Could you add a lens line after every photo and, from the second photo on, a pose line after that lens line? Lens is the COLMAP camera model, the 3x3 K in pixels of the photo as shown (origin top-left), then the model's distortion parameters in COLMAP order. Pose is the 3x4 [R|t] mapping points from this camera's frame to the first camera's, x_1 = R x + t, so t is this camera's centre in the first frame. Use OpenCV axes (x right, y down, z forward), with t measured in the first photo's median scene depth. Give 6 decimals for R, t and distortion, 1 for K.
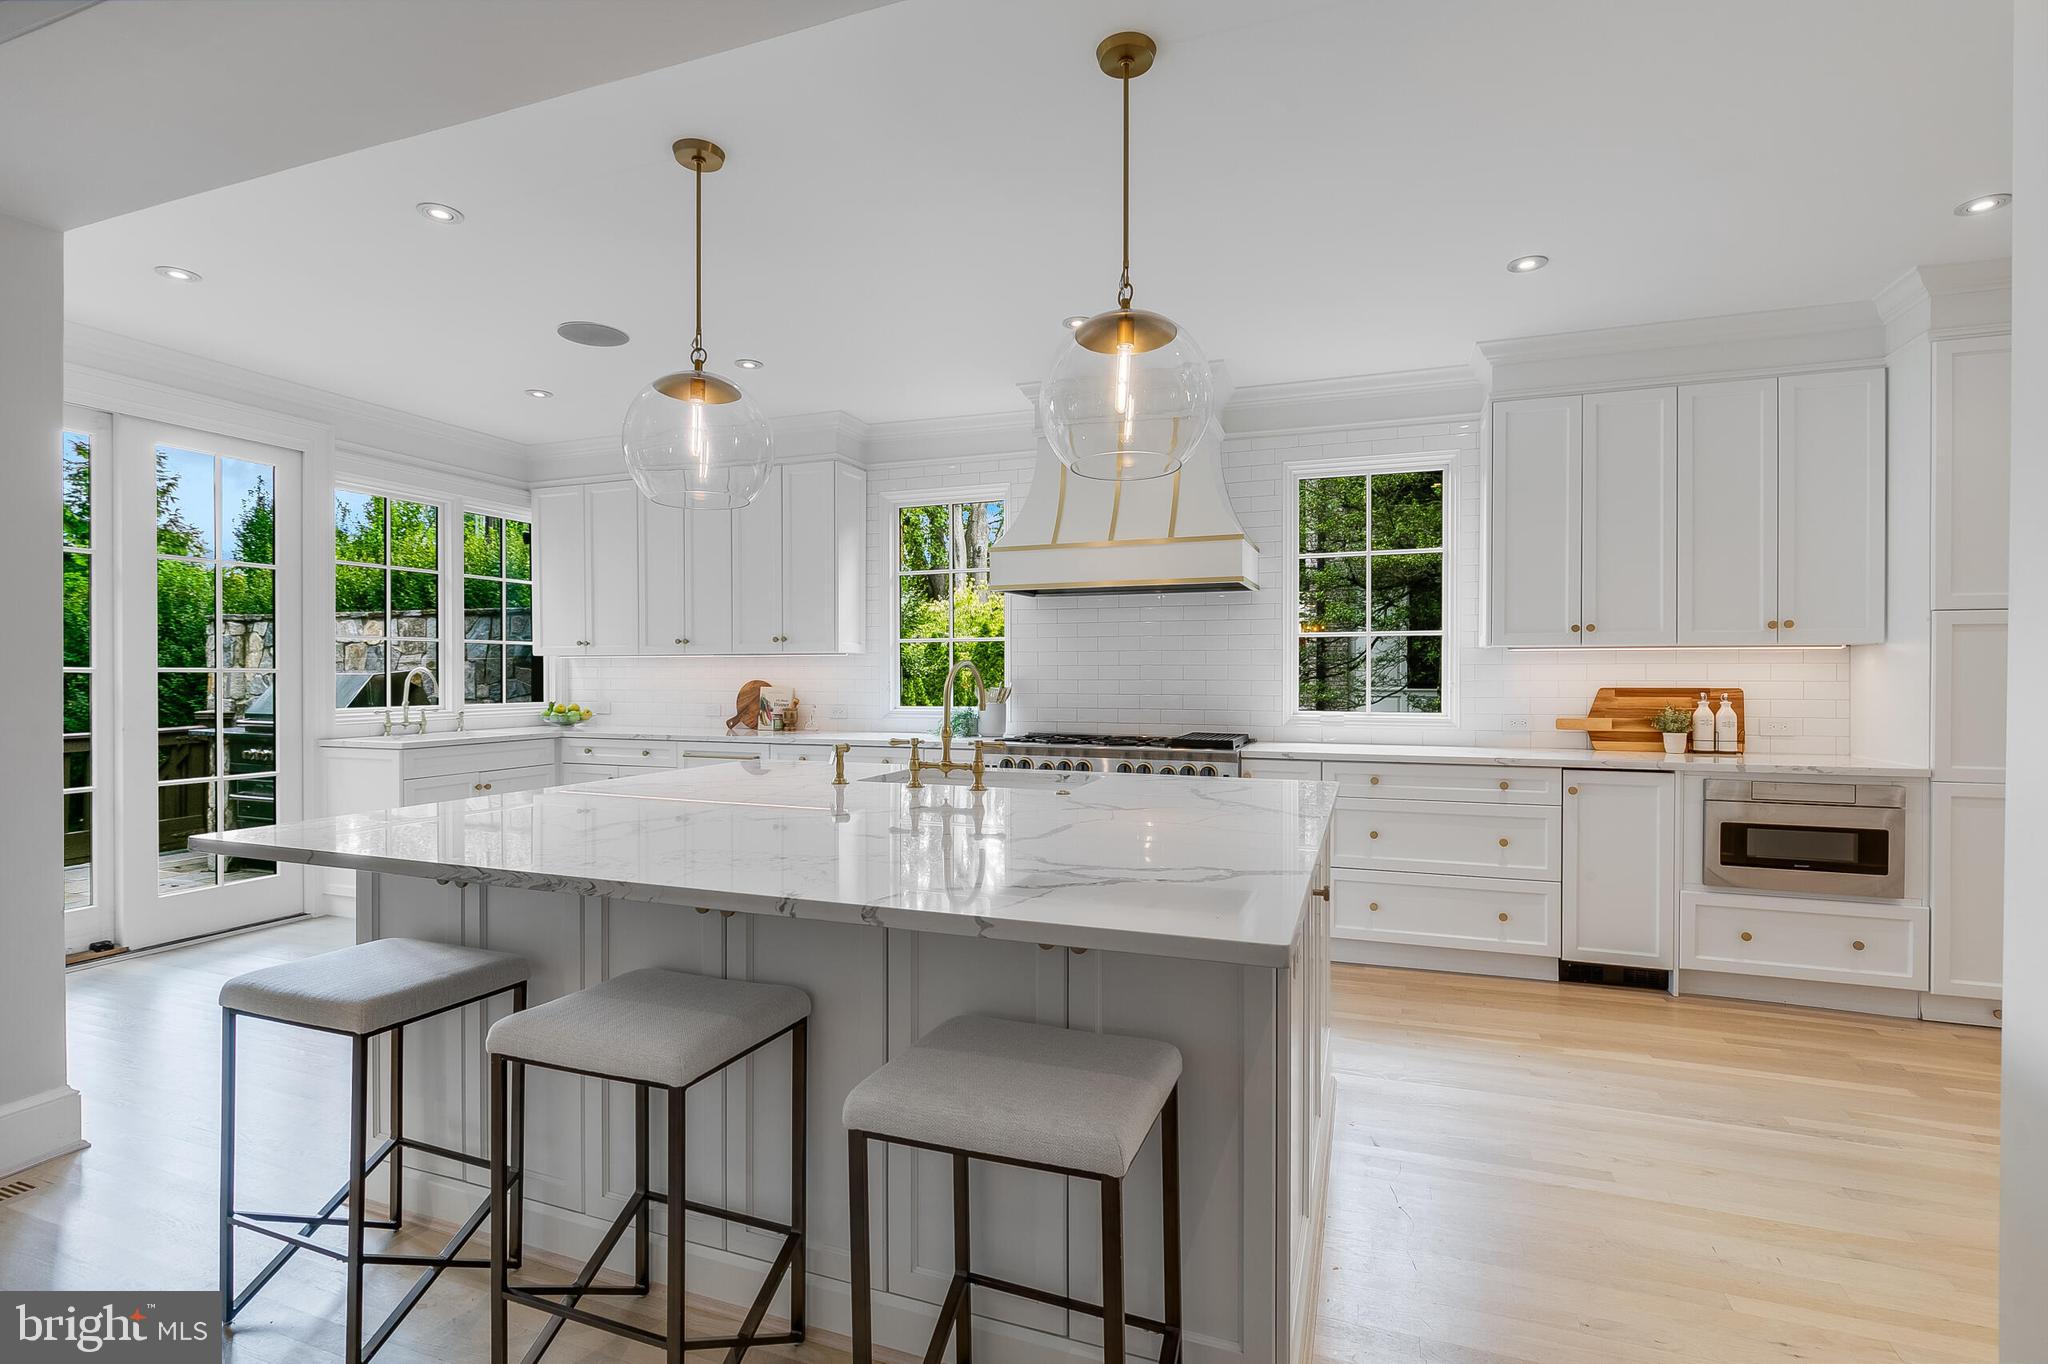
lens RADIAL K [[943.9, 0, 1027.9], [0, 943.9, 680.9], [0, 0, 1]] dist [-0.002856, -0.000637]
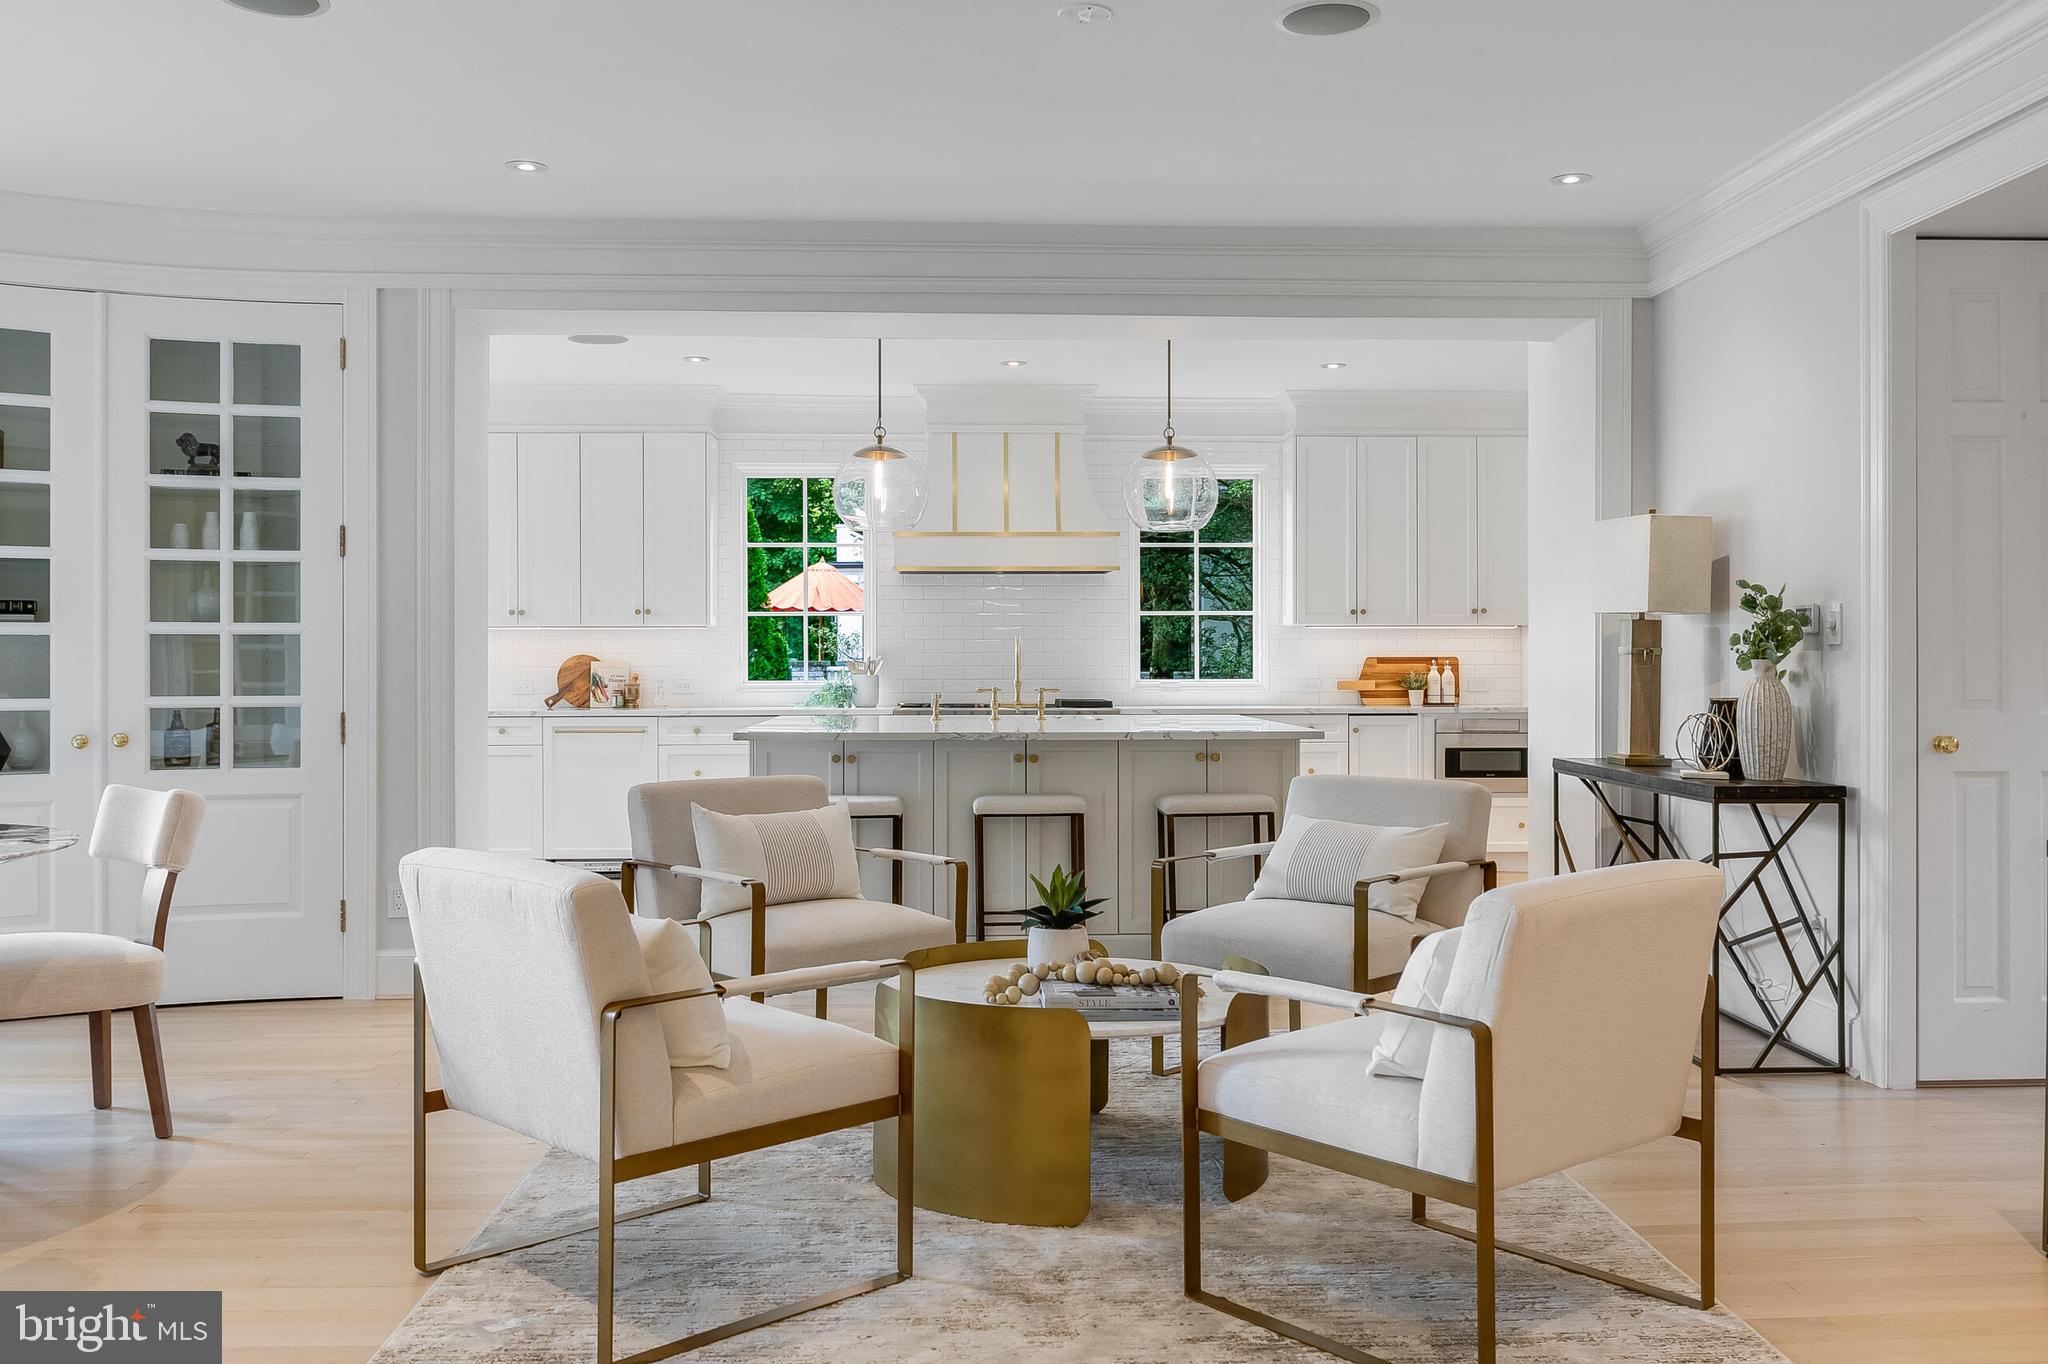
lens RADIAL K [[1754.4, 0, 1032.2], [0, 1754.4, 662.5], [0, 0, 1]] dist [-0.002233, -0.005322]
pose [[0.920611, -0.003117, 0.390469, -0.707803], [0.005054, 0.999979, -0.003933, 0.020558], [-0.390449, 0.005594, 0.920608, -0.970419]]
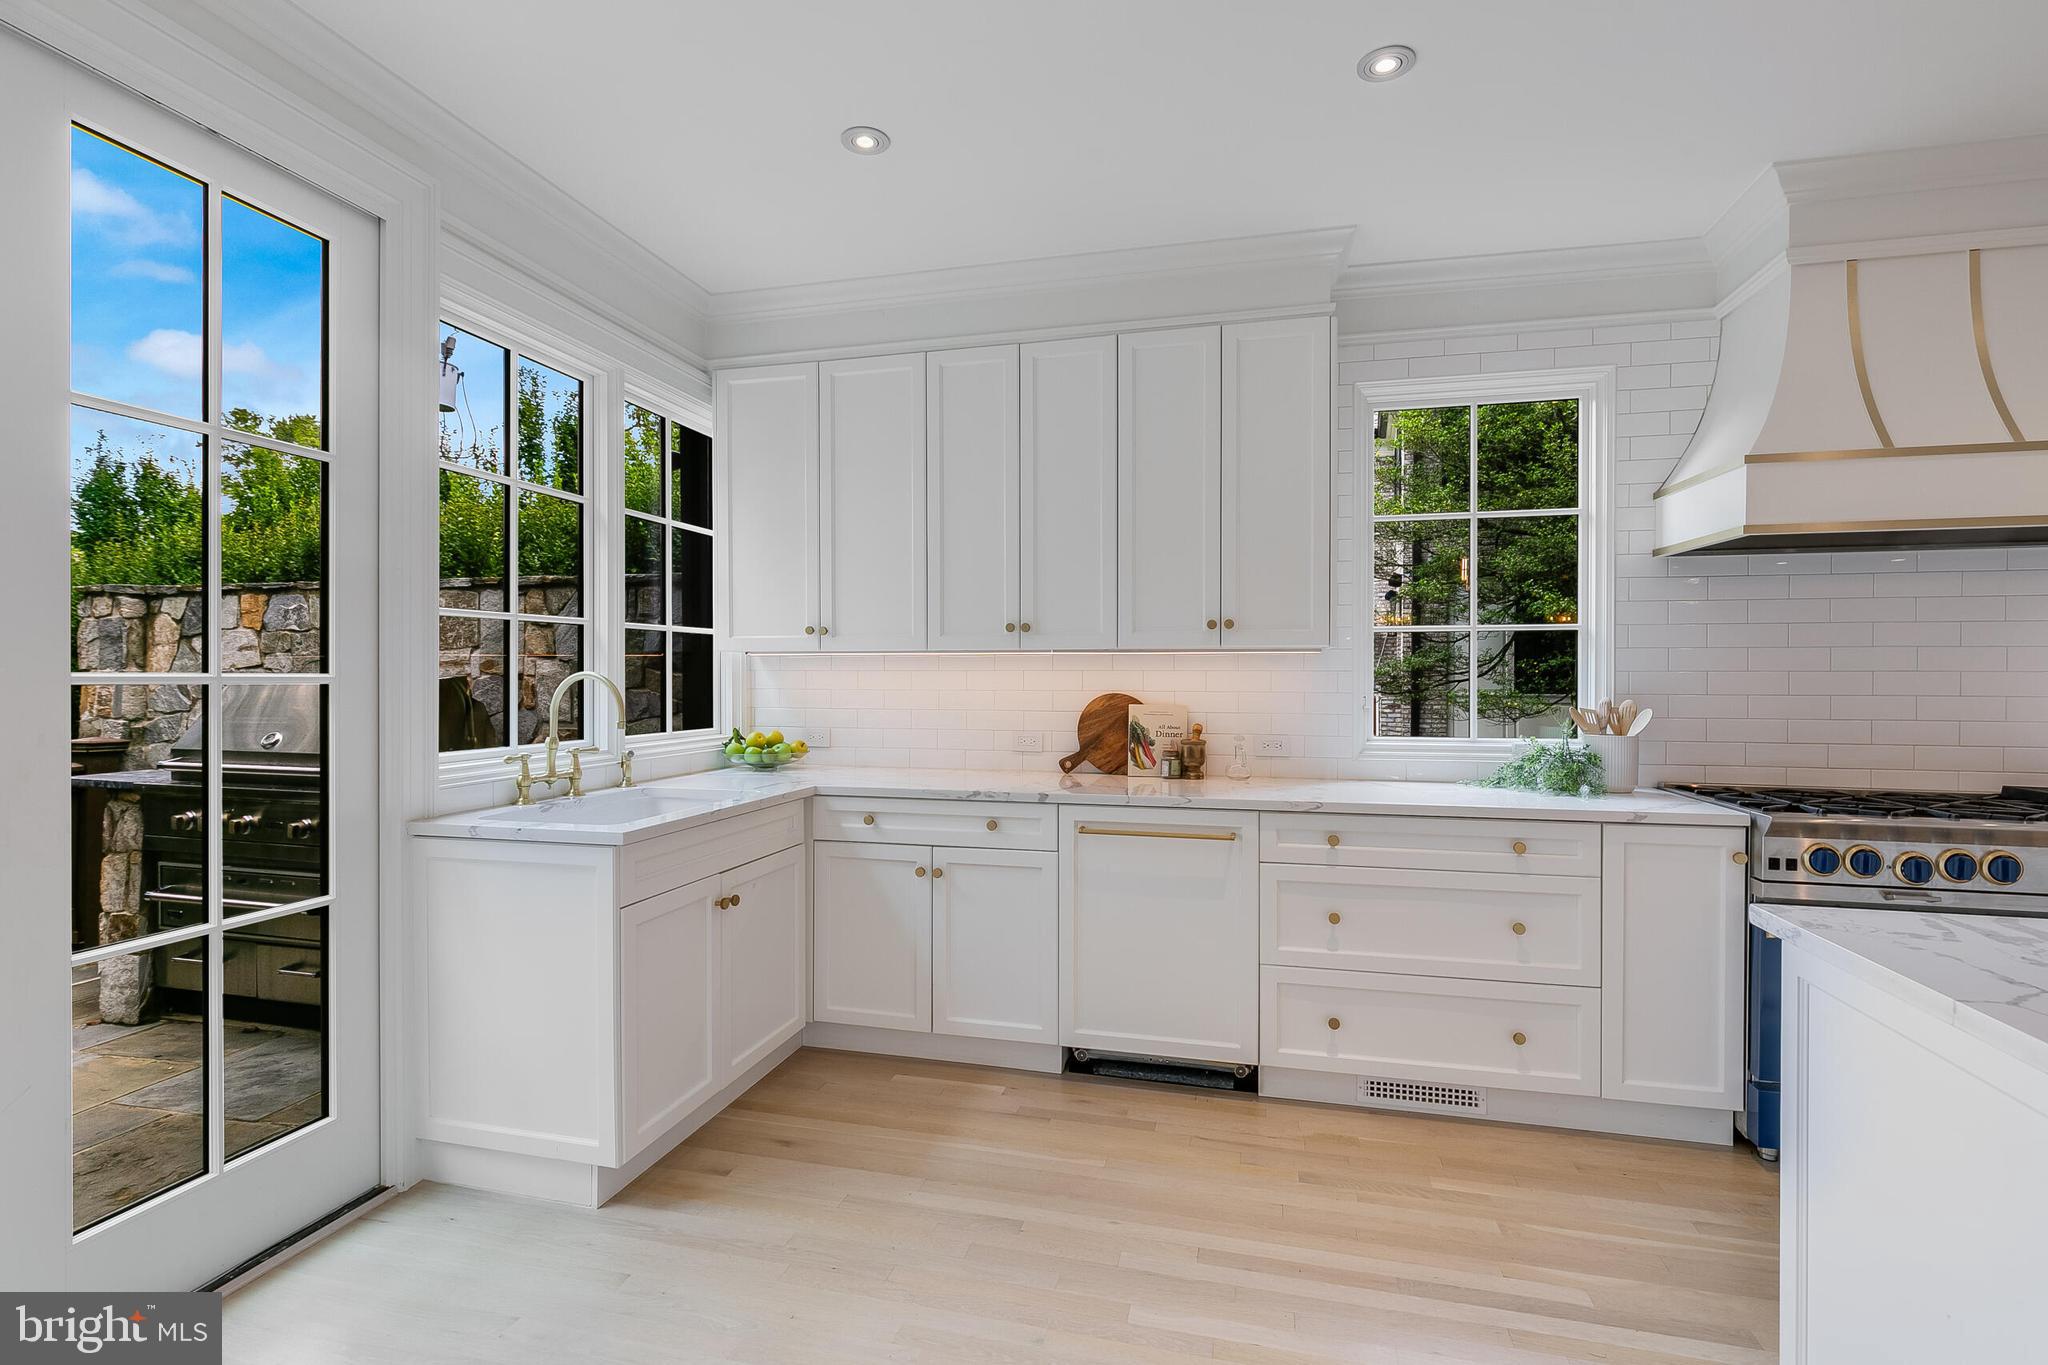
lens RADIAL K [[943.9, 0, 1027.9], [0, 943.9, 681.4], [0, 0, 1]] dist [-0.002856, -0.000637]
pose [[0.993993, 0.001023, 0.109438, -0.523741], [-0.000886, 0.999999, -0.001299, -0.009504], [-0.109439, 0.001194, 0.993993, 0.516400]]
